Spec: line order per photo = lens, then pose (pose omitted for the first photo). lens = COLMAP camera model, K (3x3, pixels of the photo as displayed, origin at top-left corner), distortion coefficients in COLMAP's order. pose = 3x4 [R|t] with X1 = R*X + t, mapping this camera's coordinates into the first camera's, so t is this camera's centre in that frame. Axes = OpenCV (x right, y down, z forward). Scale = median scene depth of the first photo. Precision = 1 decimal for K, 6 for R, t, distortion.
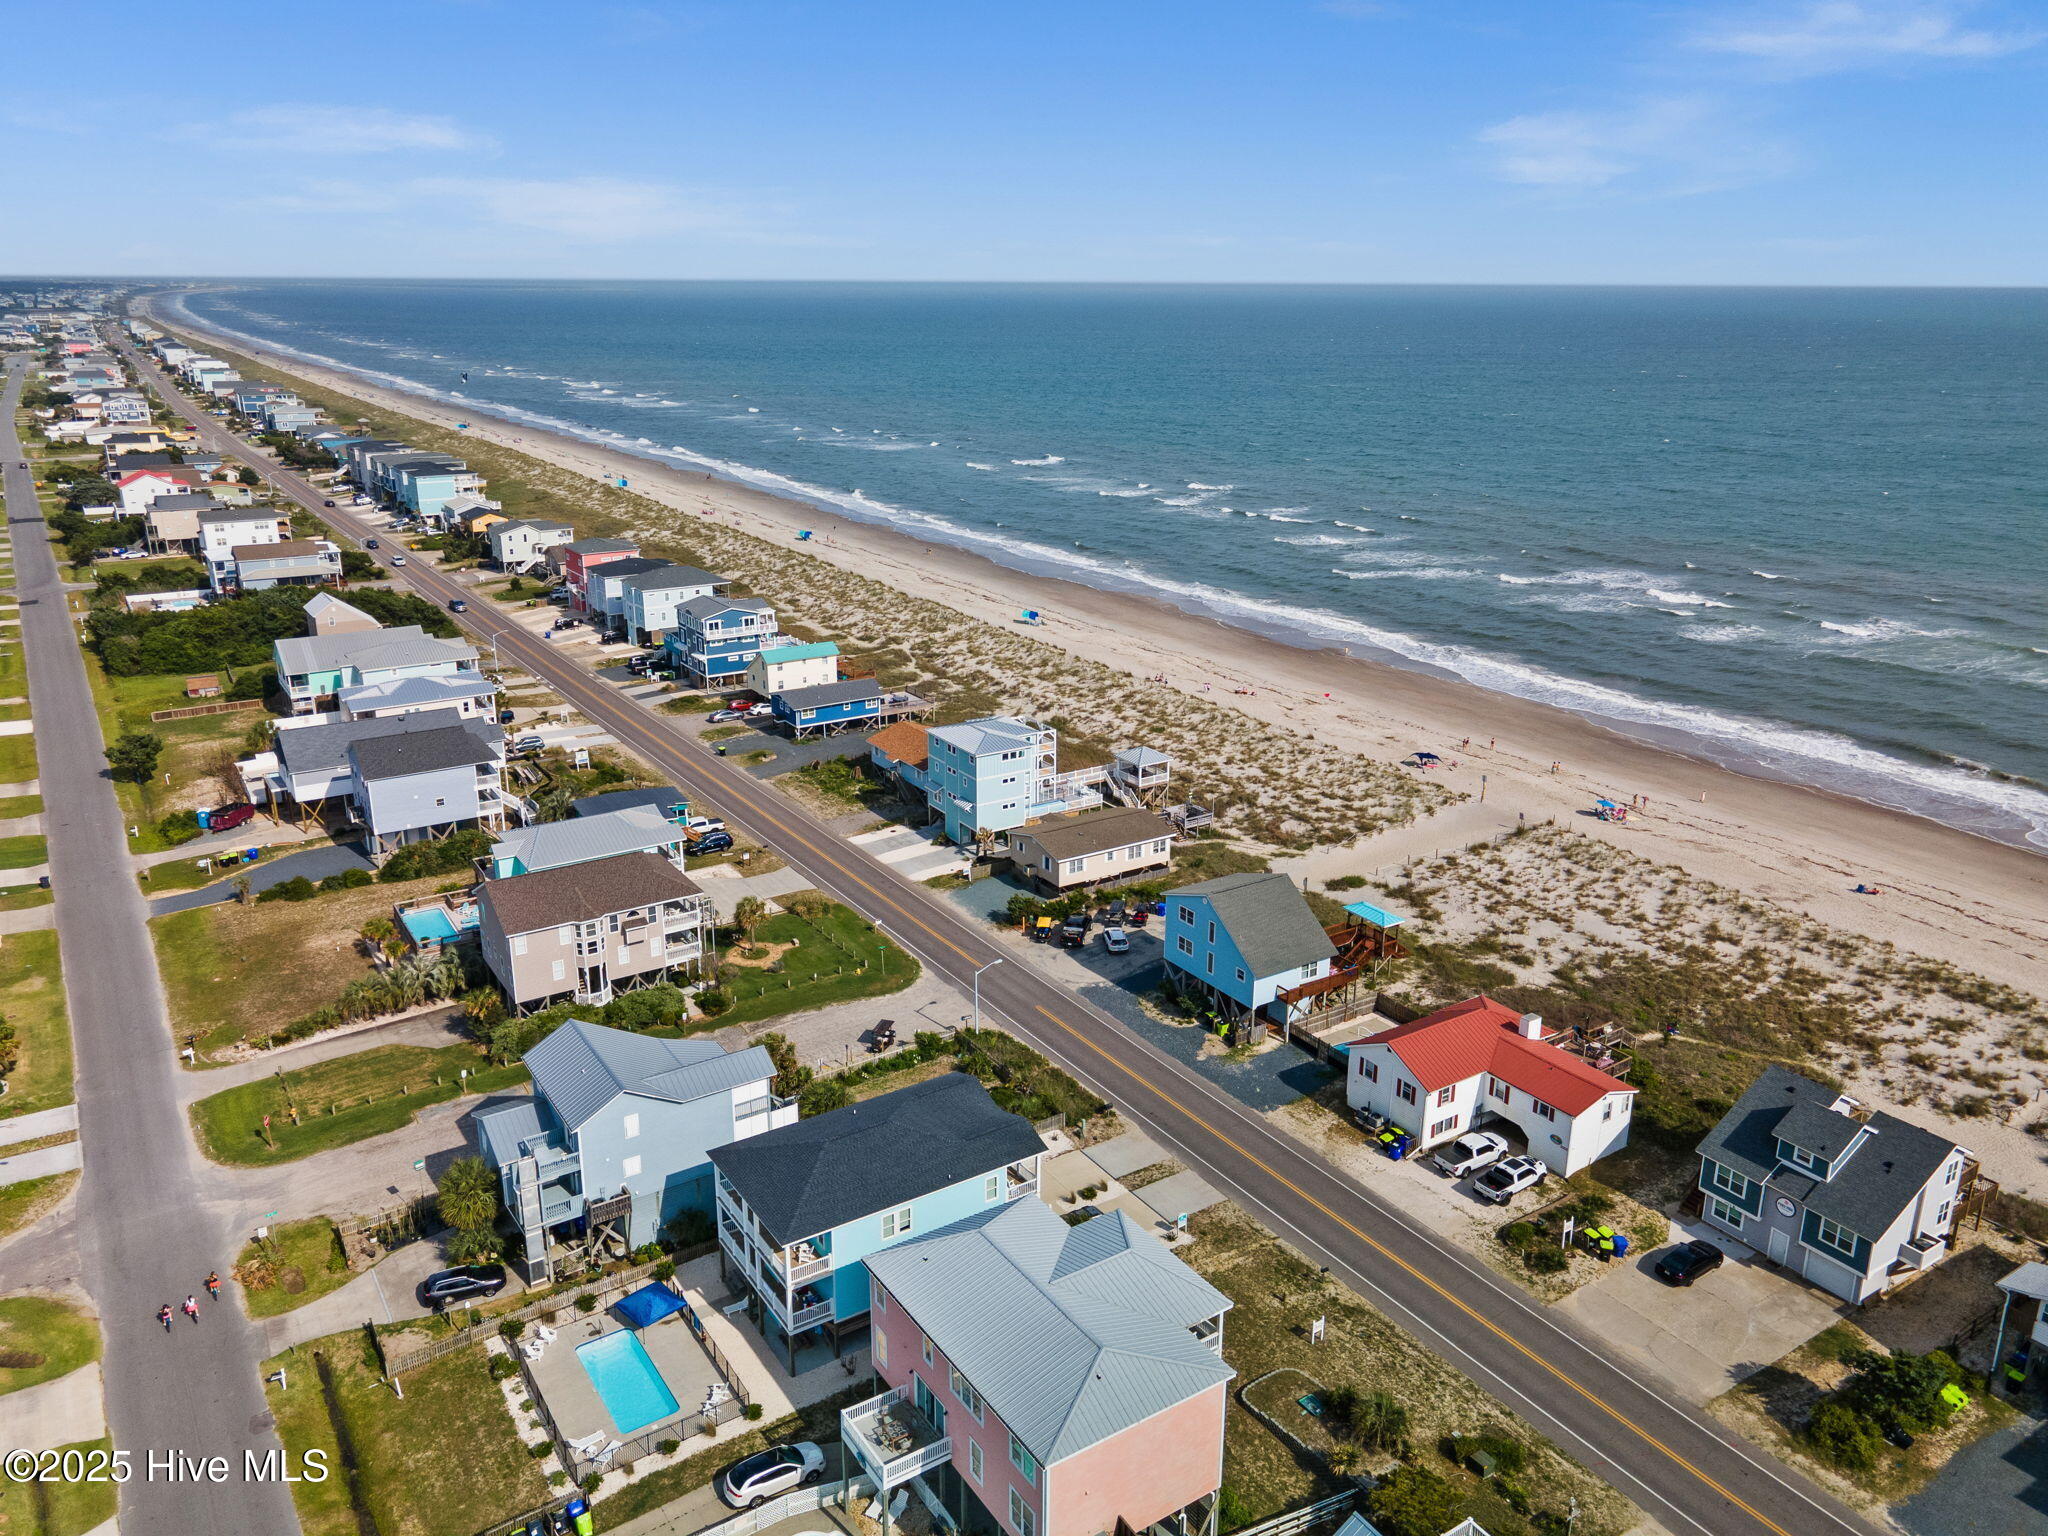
lens RADIAL K [[1488.8, 0, 987.9], [0, 1488.8, 771.1], [0, 0, 1]] dist [0.023538, 0.001403]
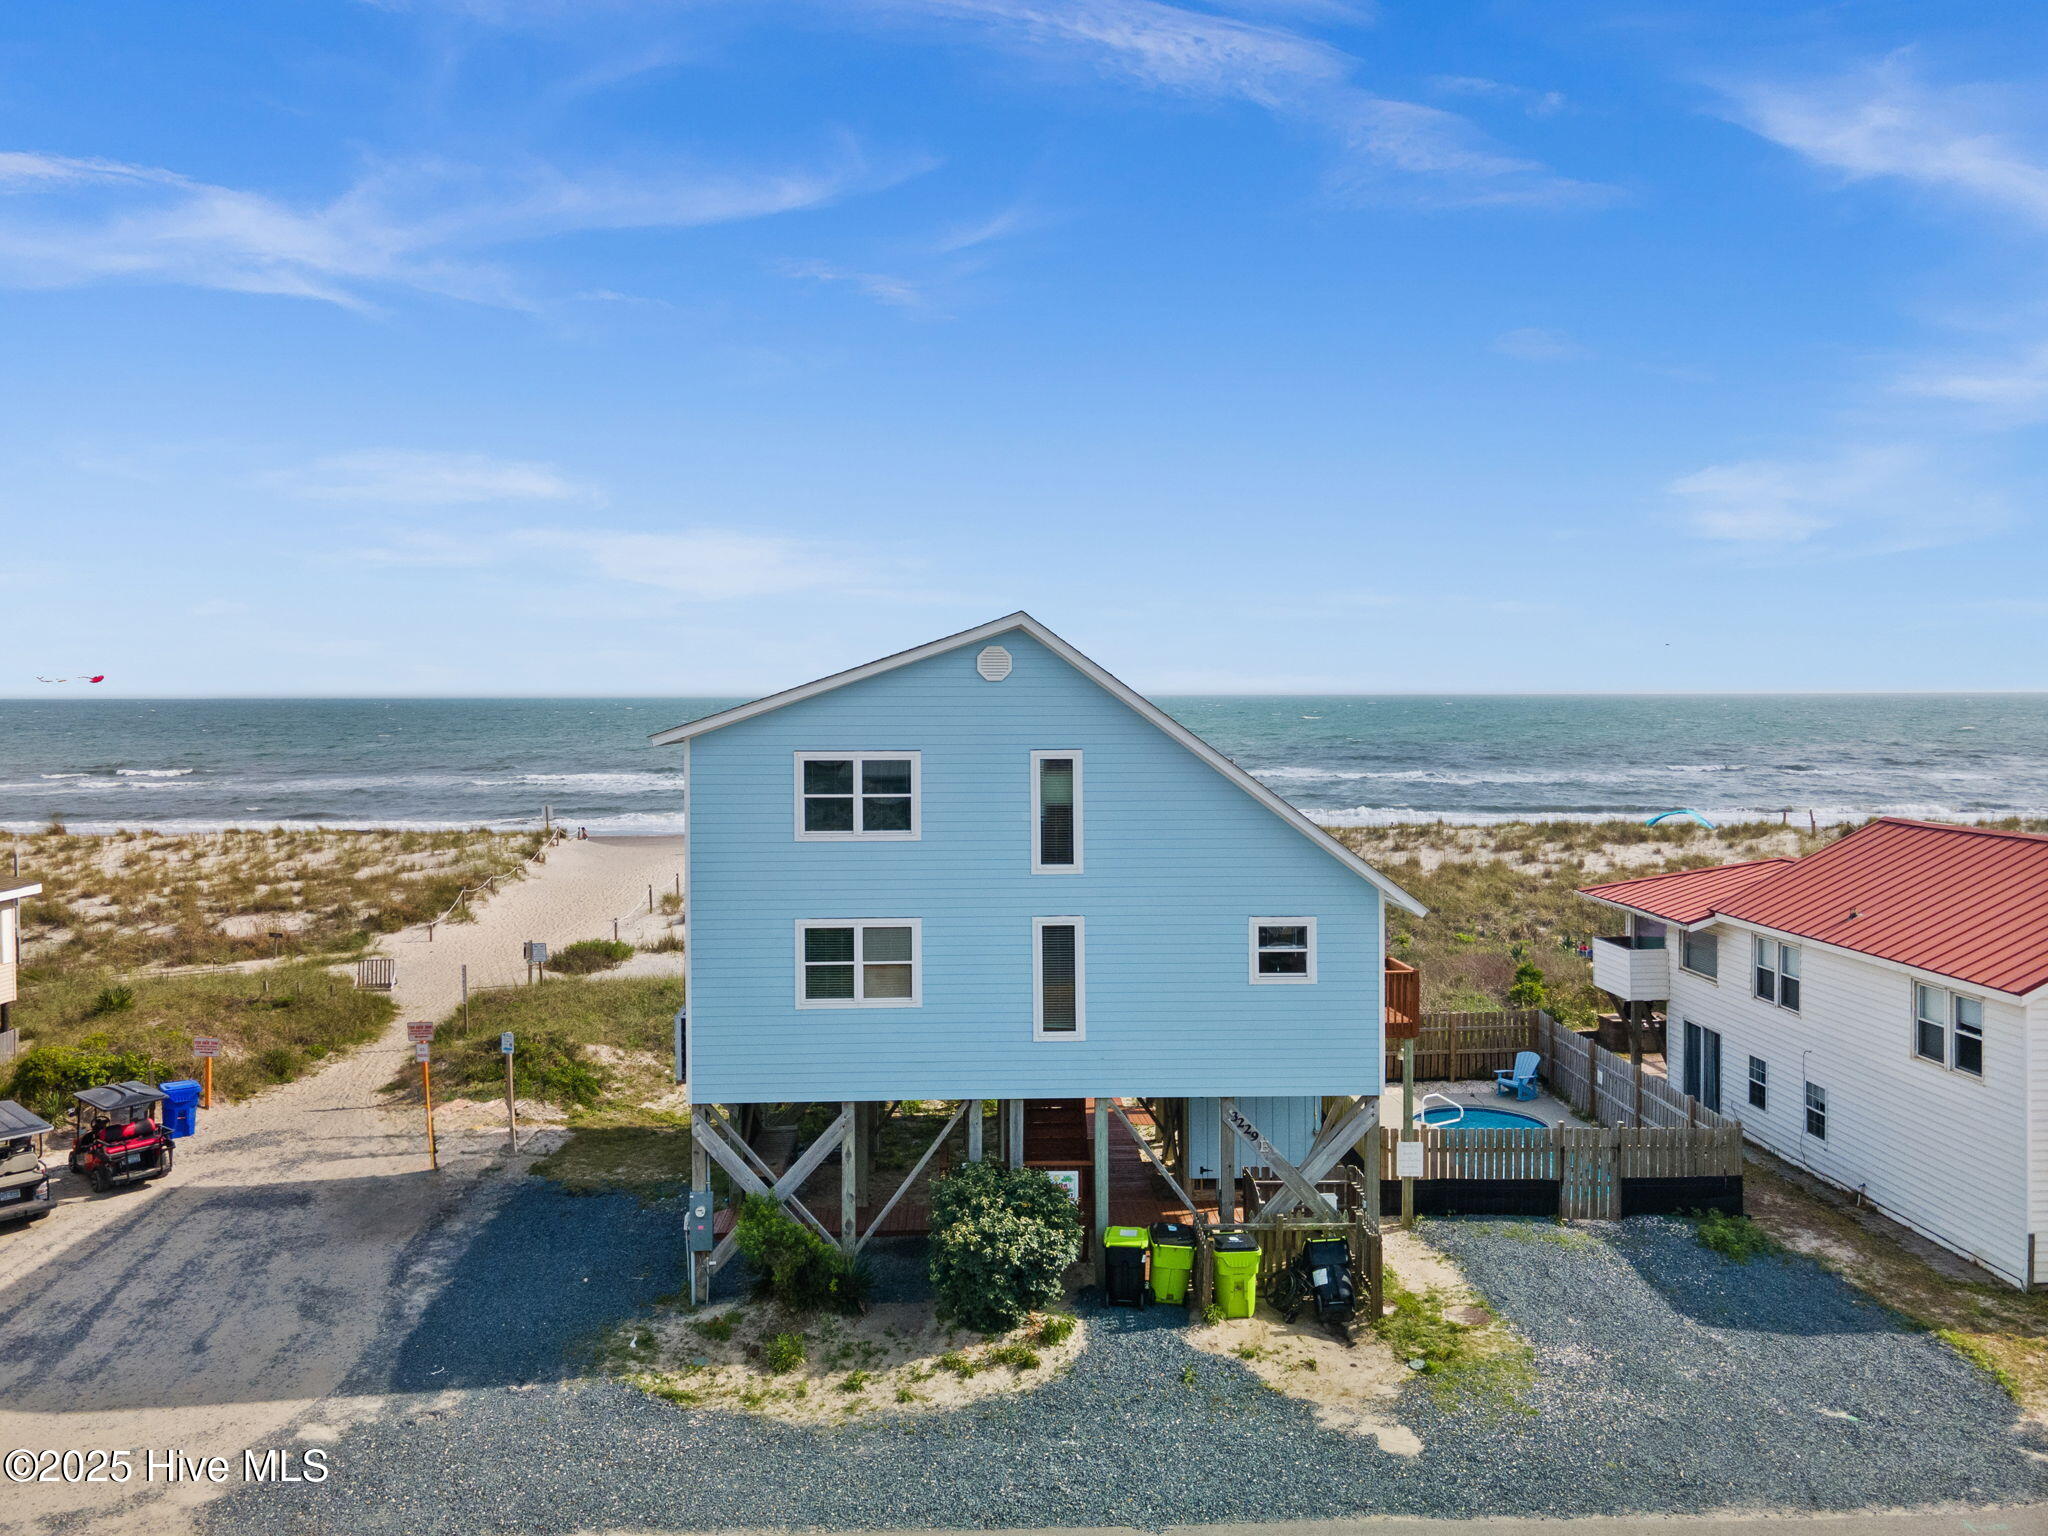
lens RADIAL K [[1512.7, 0, 1022.8], [0, 1512.7, 759.7], [0, 0, 1]] dist [0.022254, 0.043381]
pose [[0.495905, -0.039147, 0.867494, -0.020906], [0.272212, 0.955640, -0.112485, 0.101724], [-0.824609, 0.291924, 0.484563, 0.747739]]
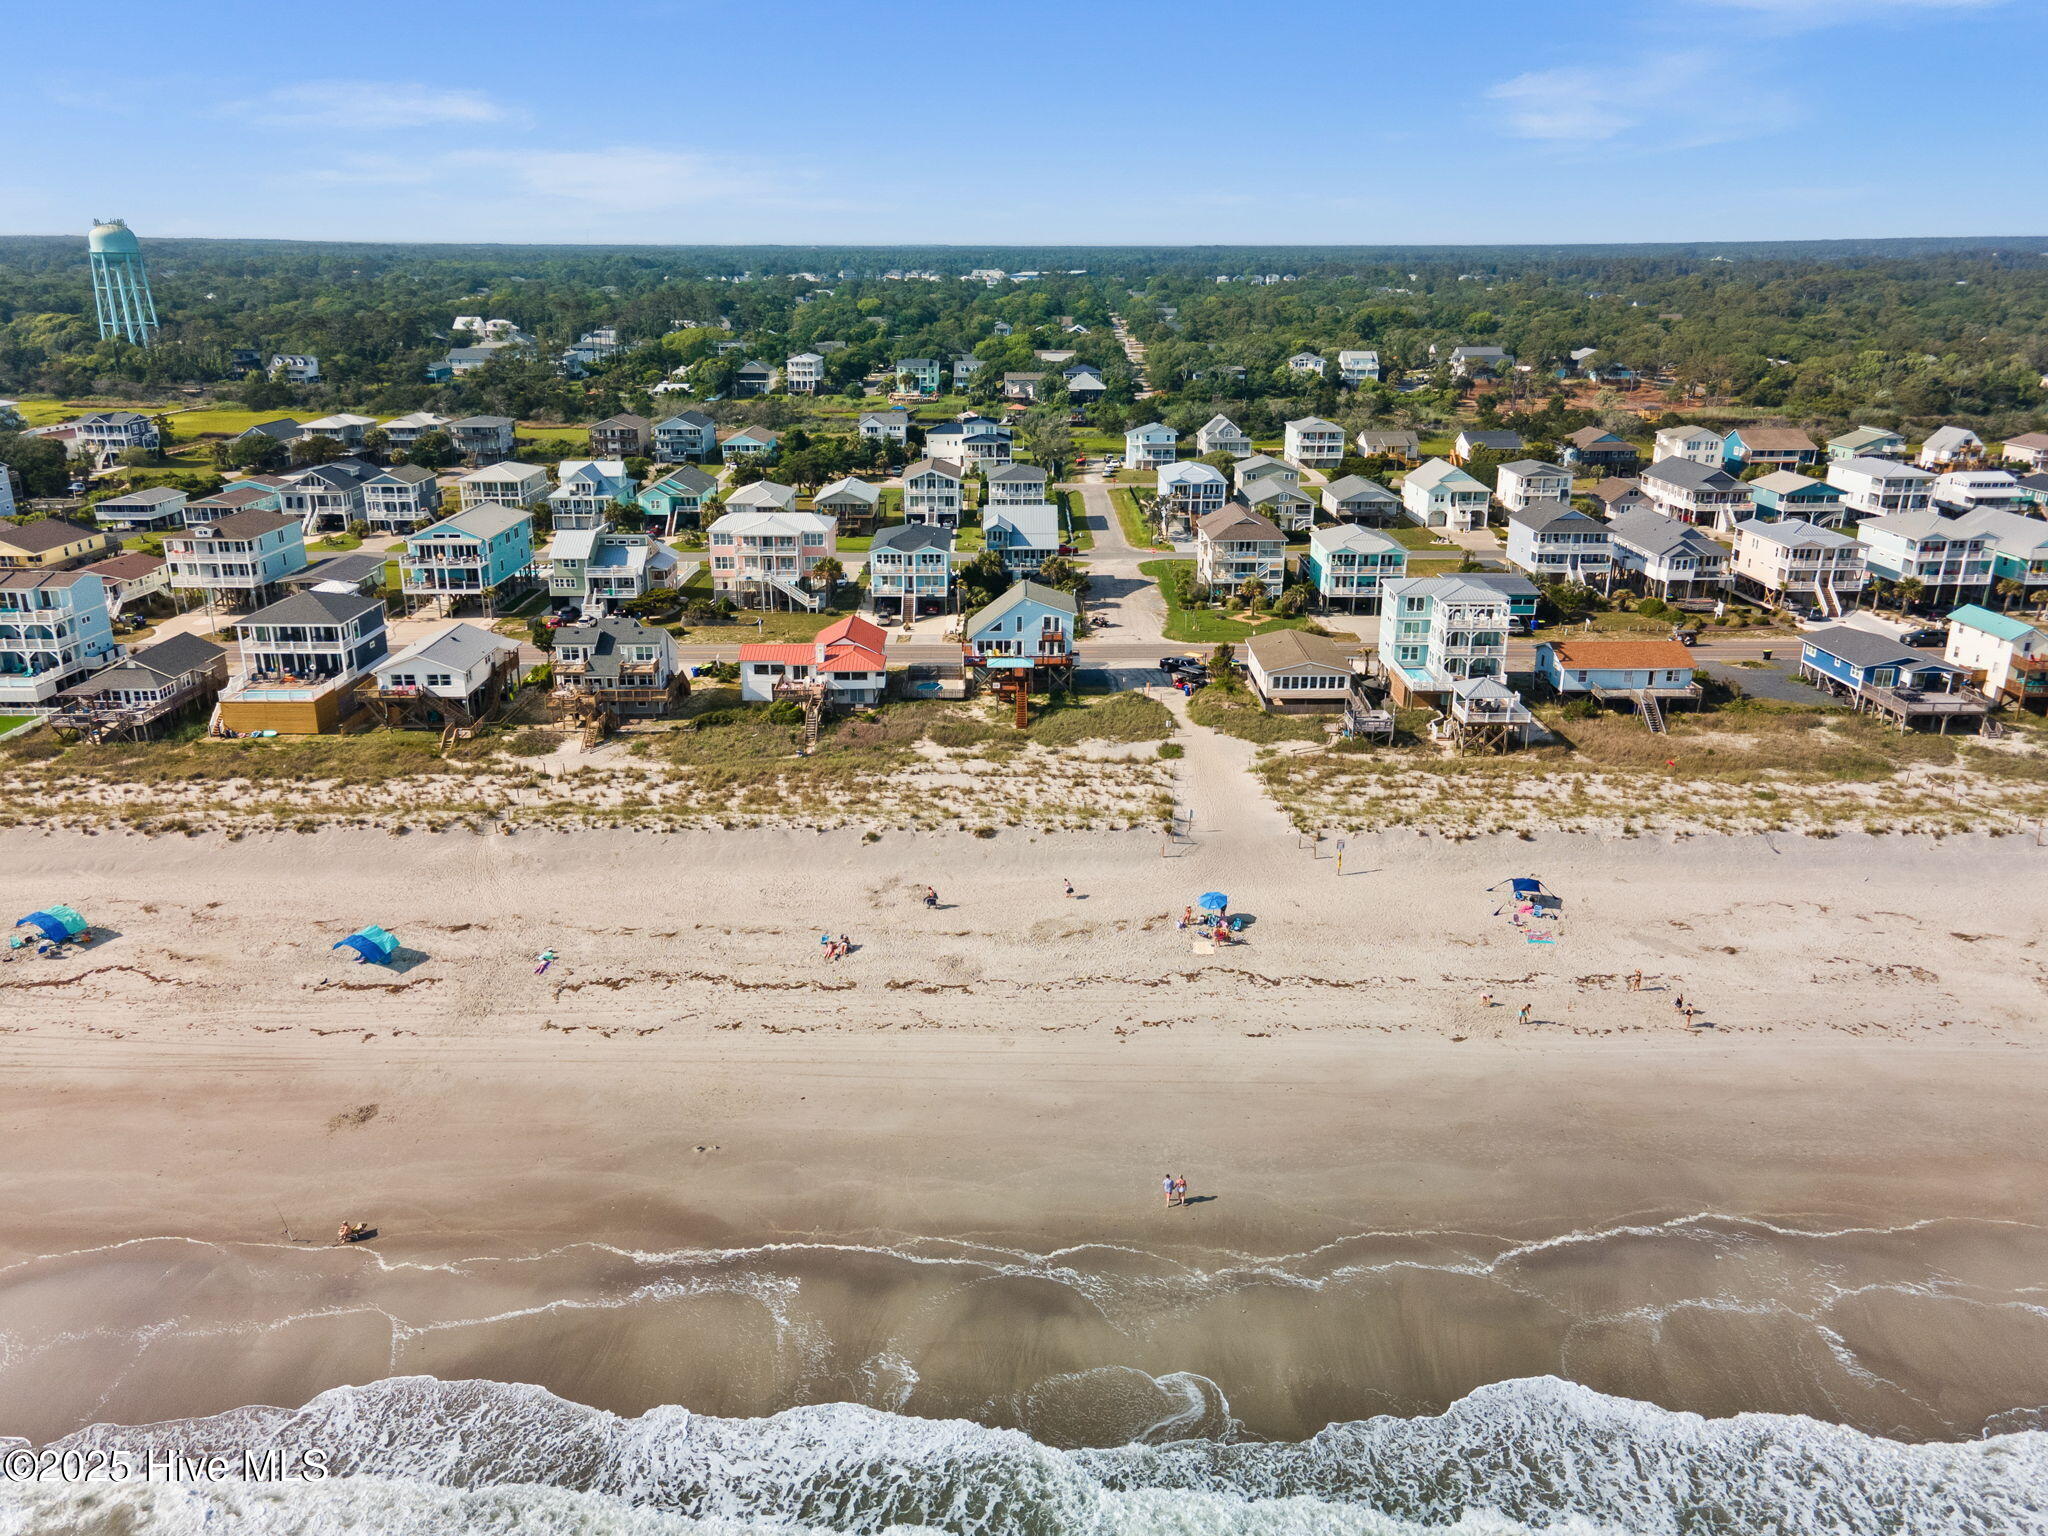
lens RADIAL K [[1512.7, 0, 1022.8], [0, 1512.7, 759.7], [0, 0, 1]] dist [0.022254, 0.043381]
pose [[-0.527192, 0.274613, -0.804149, 1.122382], [-0.266393, 0.845223, 0.463284, -0.362615], [0.806910, 0.458459, -0.372440, 1.329825]]
